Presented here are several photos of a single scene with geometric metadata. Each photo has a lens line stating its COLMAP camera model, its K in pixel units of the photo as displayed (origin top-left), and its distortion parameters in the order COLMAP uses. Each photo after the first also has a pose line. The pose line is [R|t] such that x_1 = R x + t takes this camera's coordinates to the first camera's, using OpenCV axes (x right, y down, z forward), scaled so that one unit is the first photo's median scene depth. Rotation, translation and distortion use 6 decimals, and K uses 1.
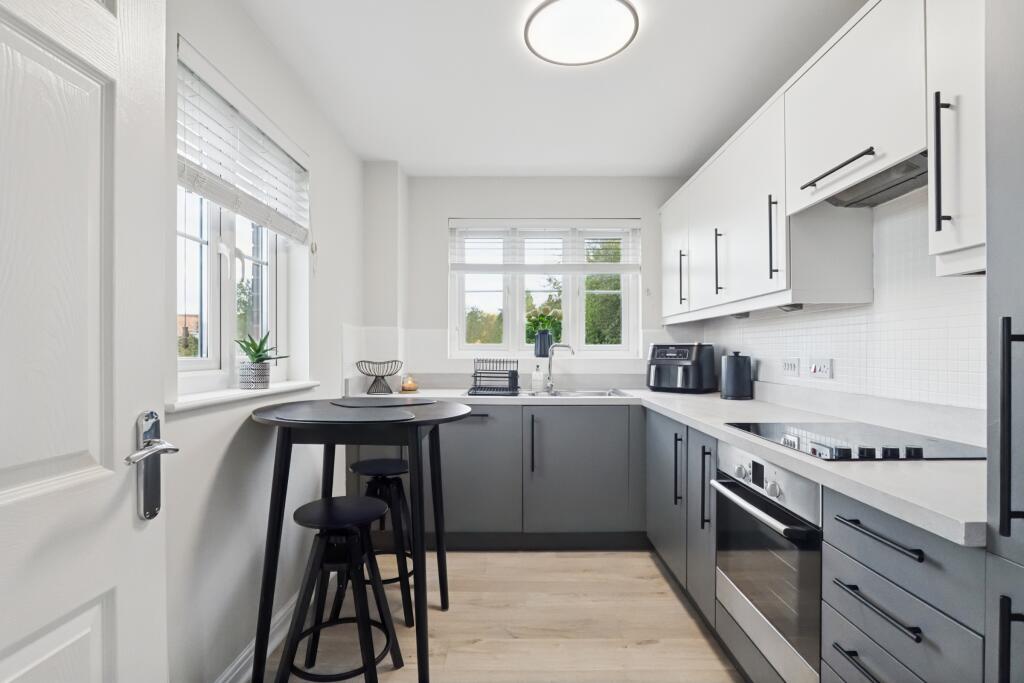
lens RADIAL K [[460.7, 0, 510.3], [0, 460.7, 356.5], [0, 0, 1]] dist [-0.013951, 0.008301]
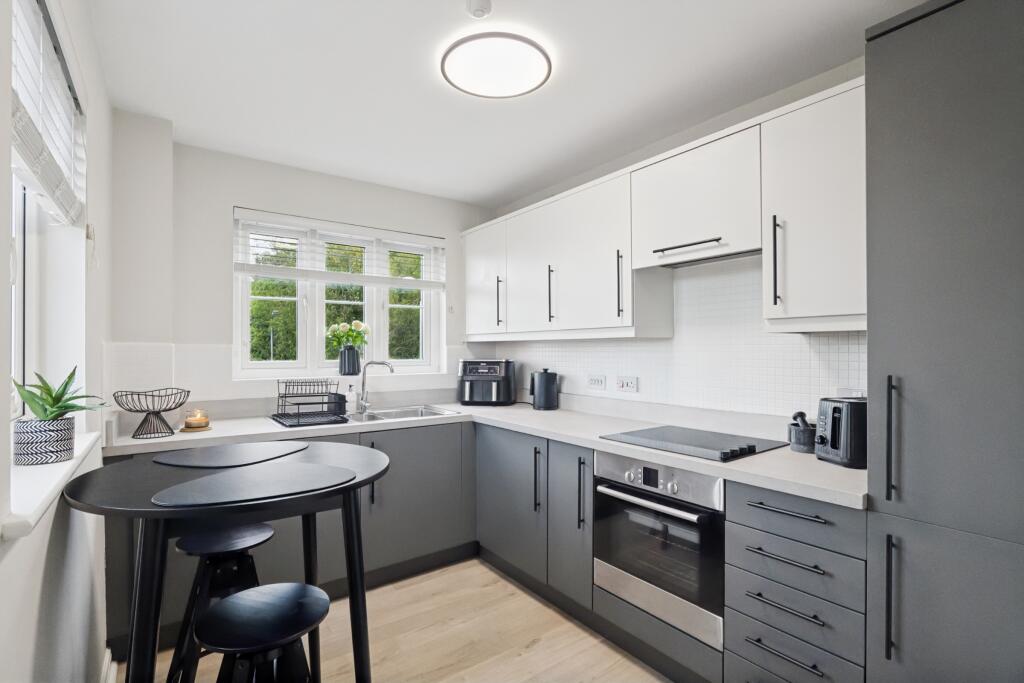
lens RADIAL K [[460.7, 0, 510.3], [0, 460.7, 356.5], [0, 0, 1]] dist [-0.013951, 0.008301]
pose [[0.819993, -0.007836, 0.572320, -0.247224], [0.011678, 0.999927, -0.003040, -0.038025], [-0.572255, 0.009177, 0.820024, 0.087602]]
